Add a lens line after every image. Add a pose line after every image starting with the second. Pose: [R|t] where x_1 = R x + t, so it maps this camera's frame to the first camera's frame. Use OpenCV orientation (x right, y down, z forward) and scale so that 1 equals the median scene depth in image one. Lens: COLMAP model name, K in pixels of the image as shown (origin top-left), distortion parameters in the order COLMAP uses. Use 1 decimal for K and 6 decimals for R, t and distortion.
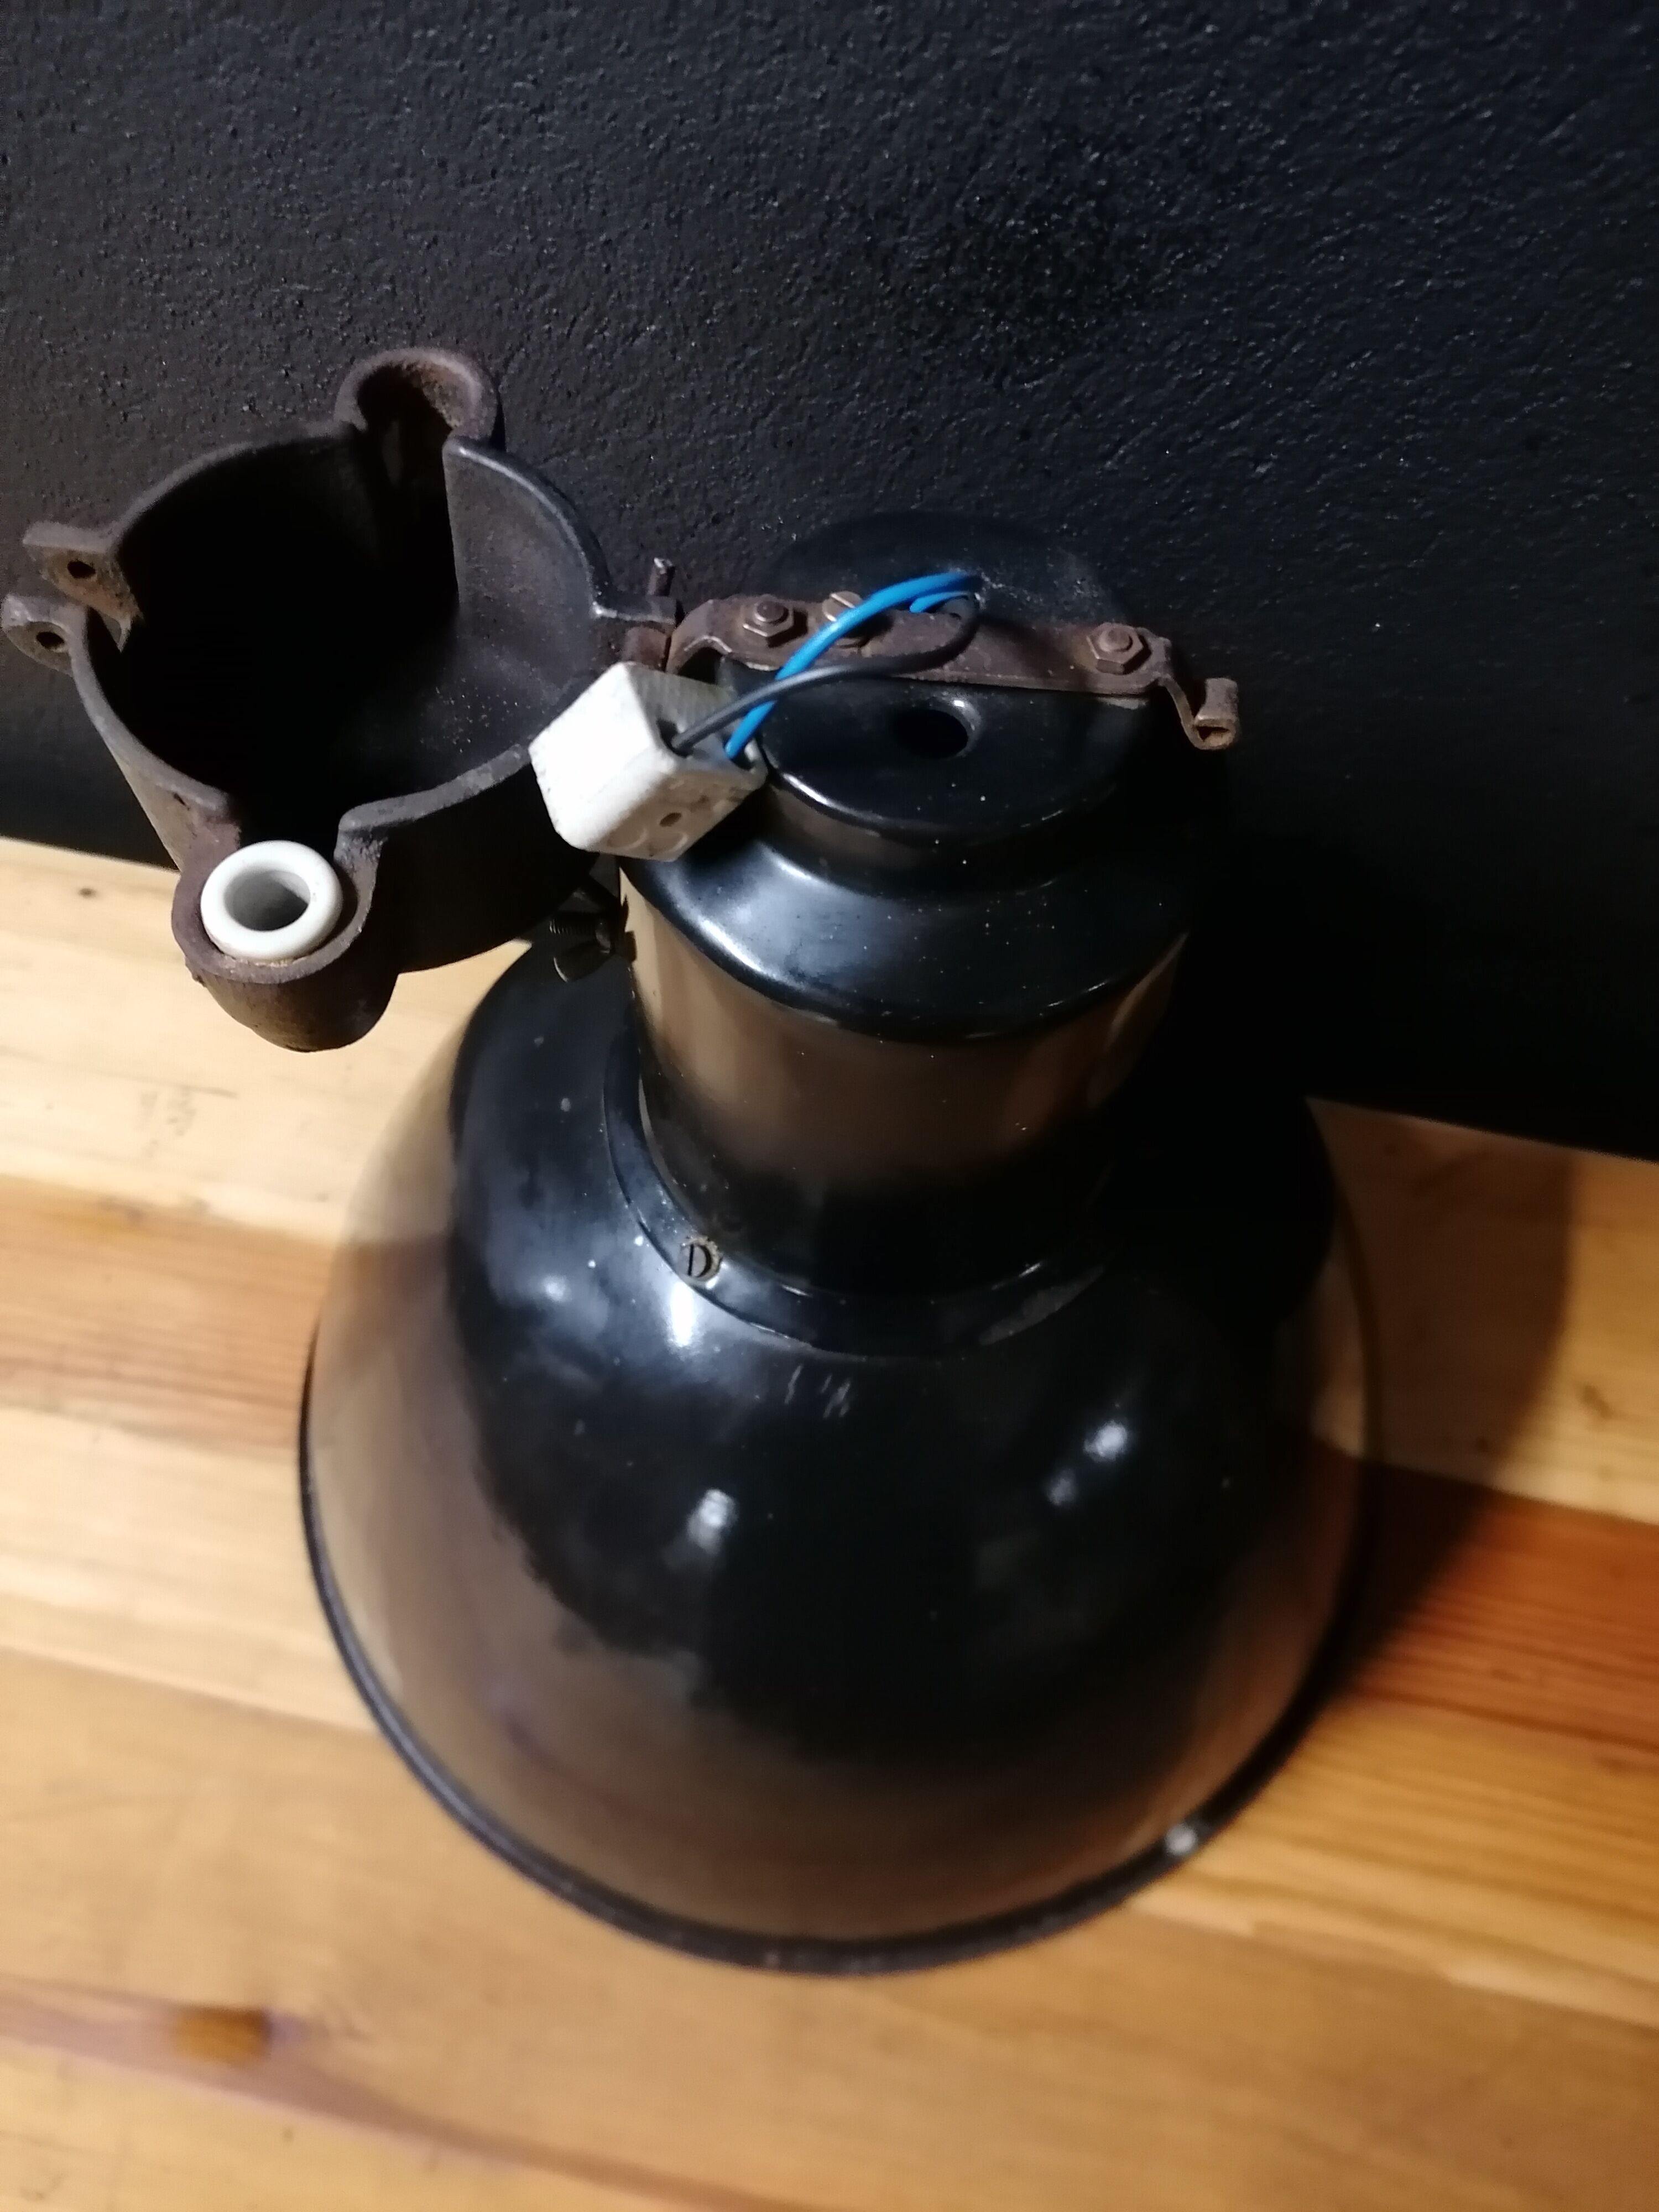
lens RADIAL K [[1719.2, 0, 797.6], [0, 1719.2, 1079.3], [0, 0, 1]] dist [0.056453, -0.090112]
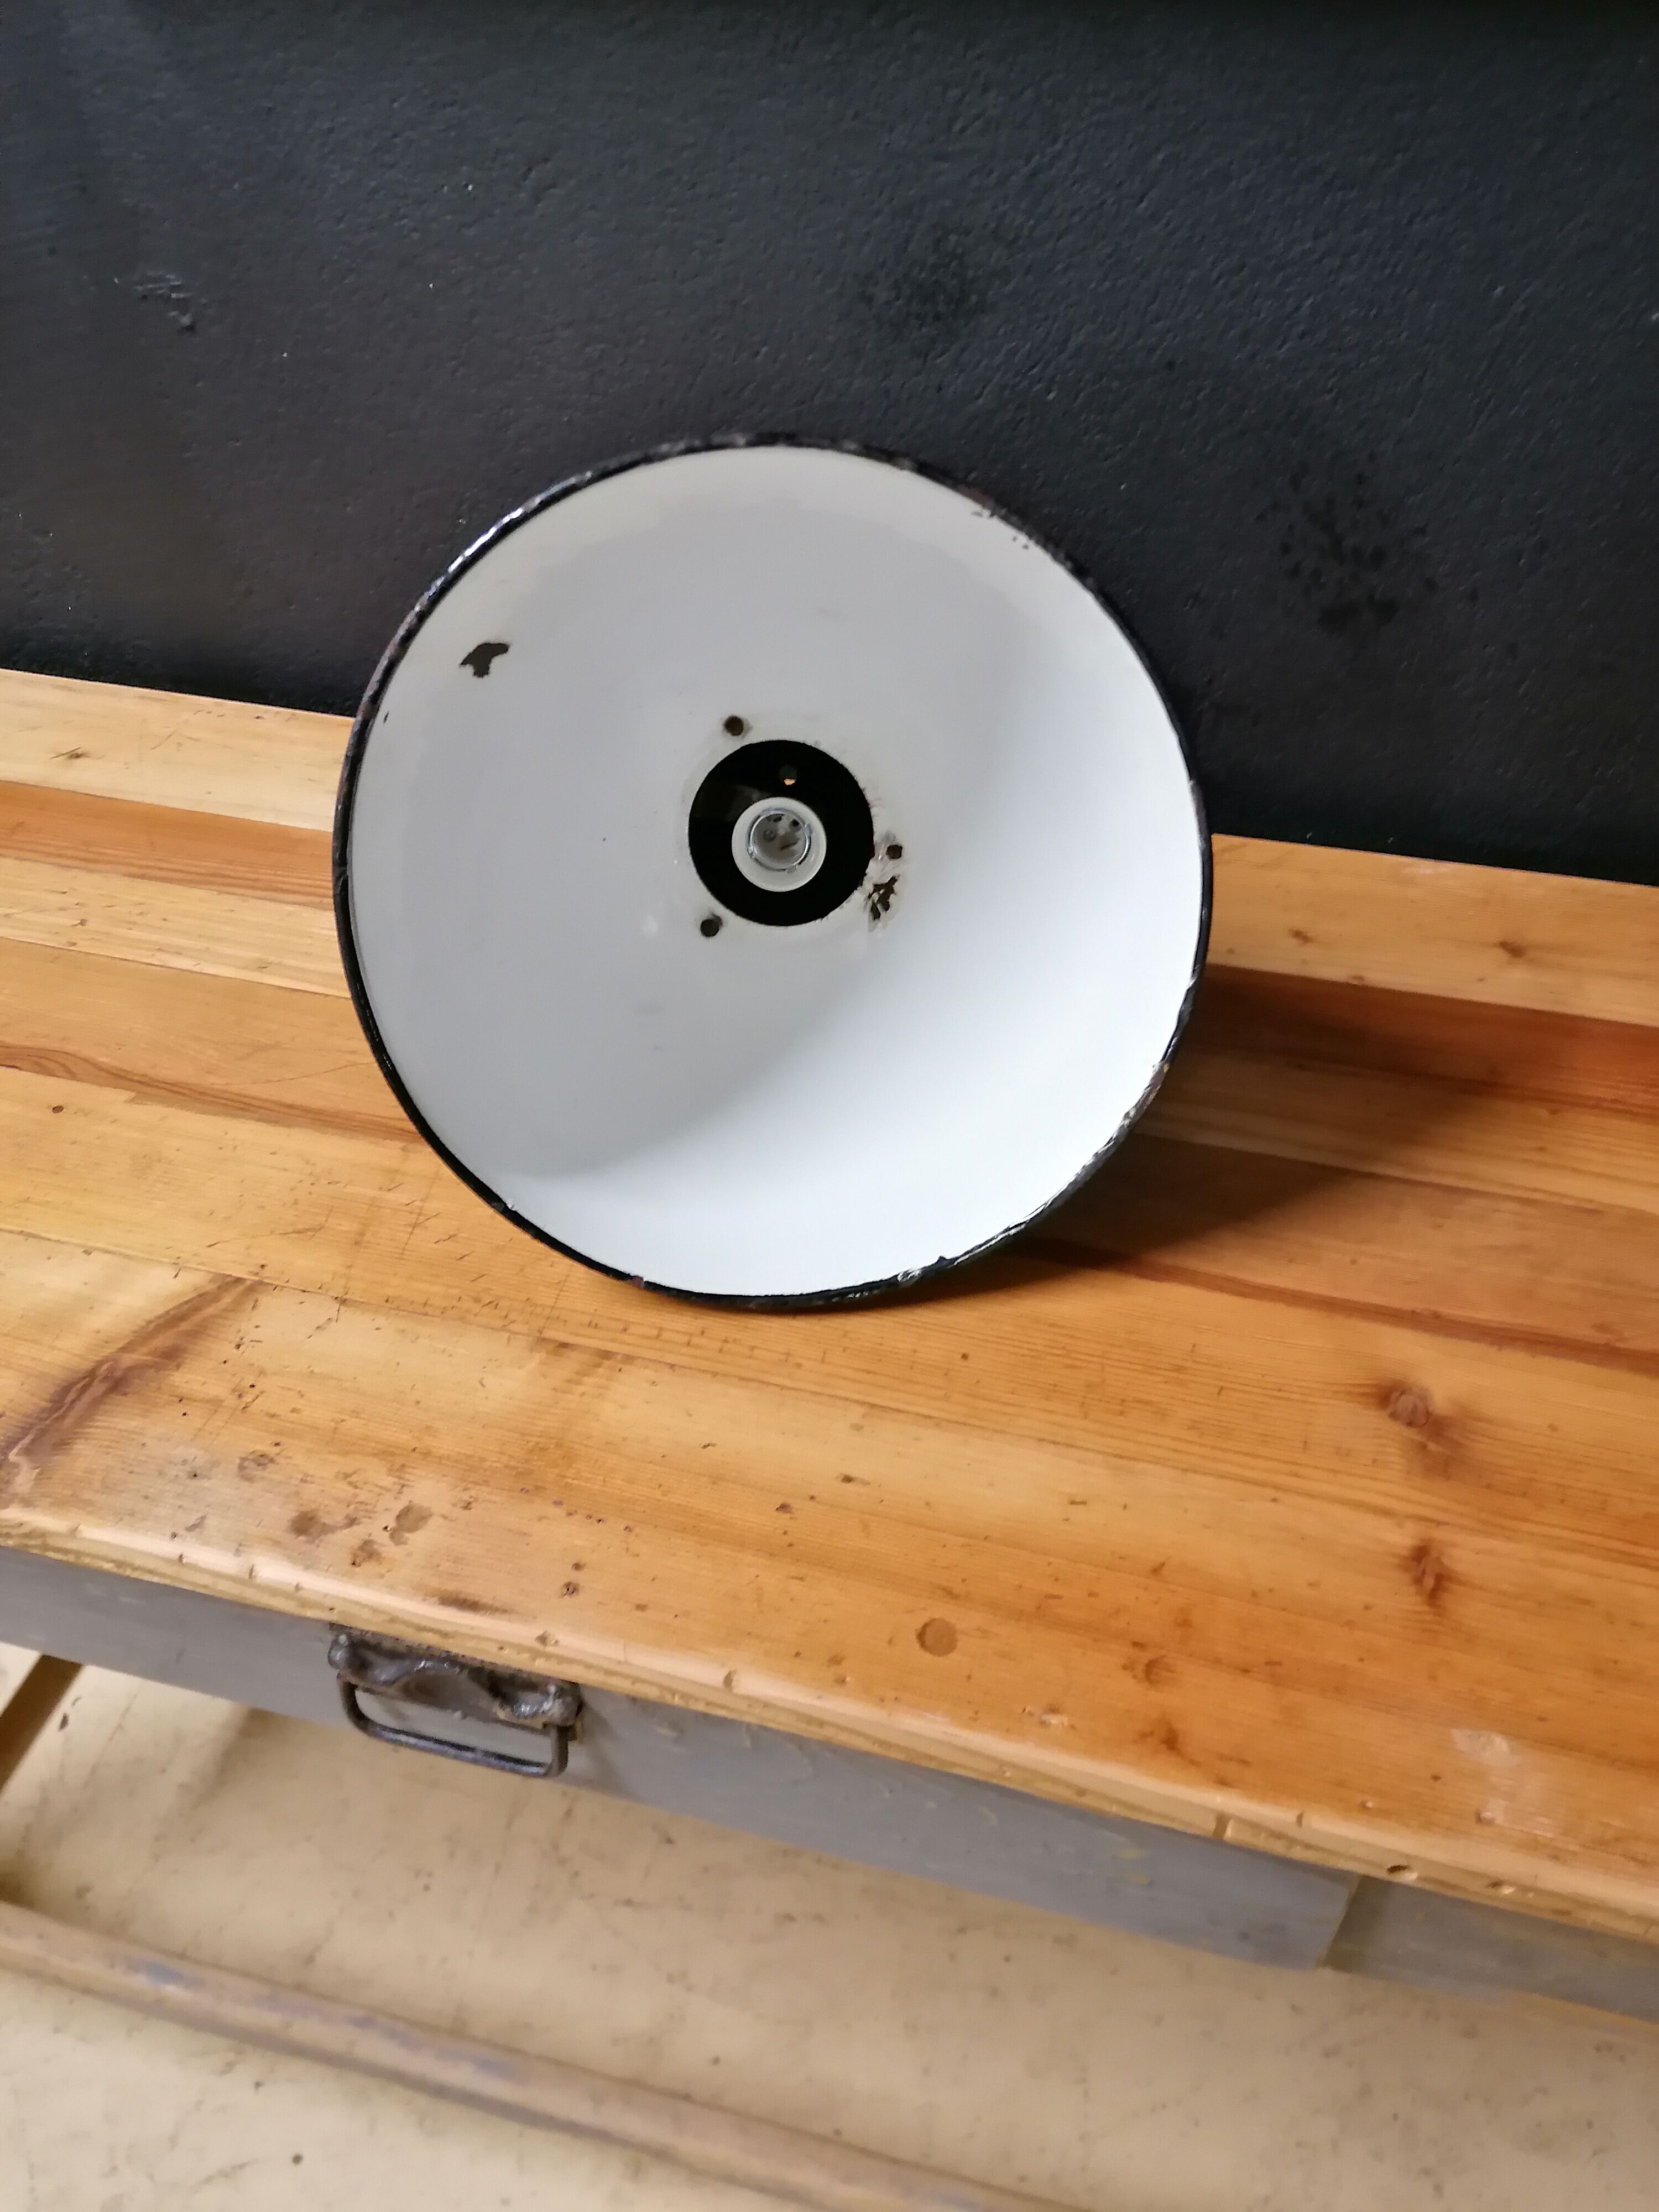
lens RADIAL K [[1719.2, 0, 790.4], [0, 1719.2, 1117.4], [0, 0, 1]] dist [0.056453, -0.090112]
pose [[0.997742, 0.005522, -0.066930, 0.101728], [-0.027769, 0.941349, -0.336290, 1.239418], [0.061147, 0.337389, 0.939377, -0.728838]]
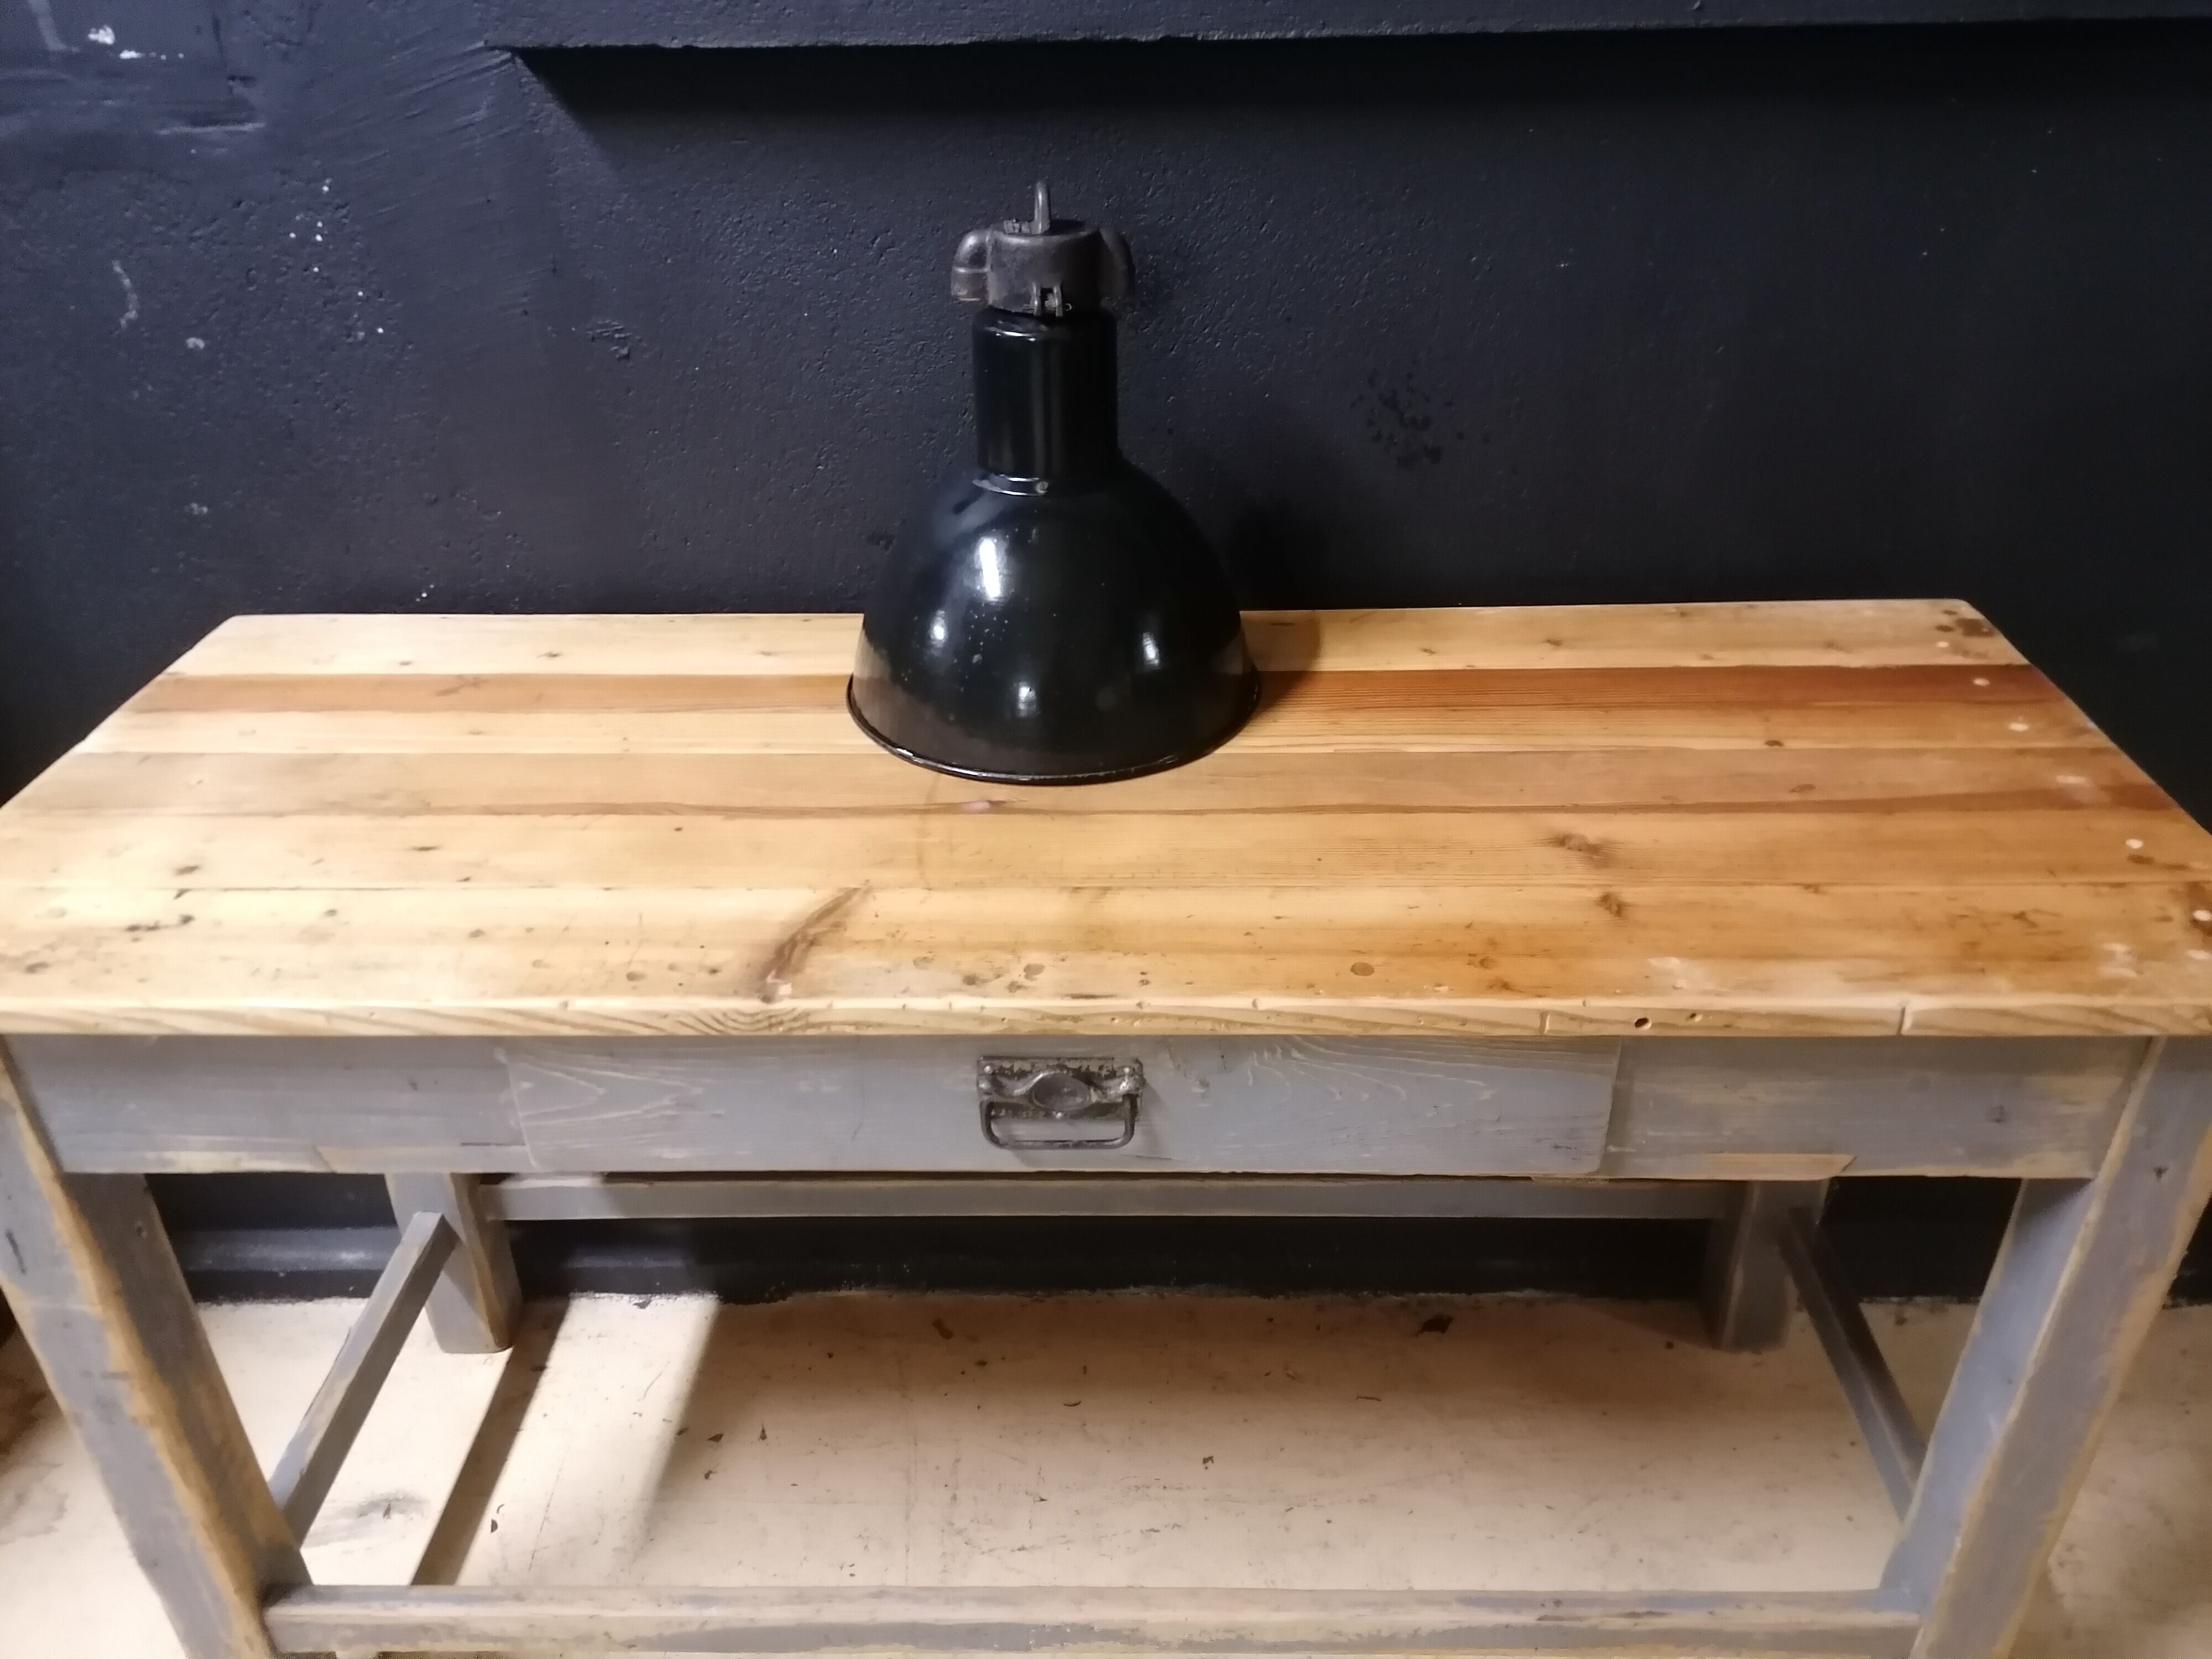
lens RADIAL K [[1719.2, 0, 1074.6], [0, 1719.2, 837.9], [0, 0, 1]] dist [0.056453, -0.090112]
pose [[0.983378, -0.136411, 0.119834, -0.565542], [0.178421, 0.848378, -0.498419, 2.186637], [-0.033675, 0.511515, 0.858614, -1.453253]]
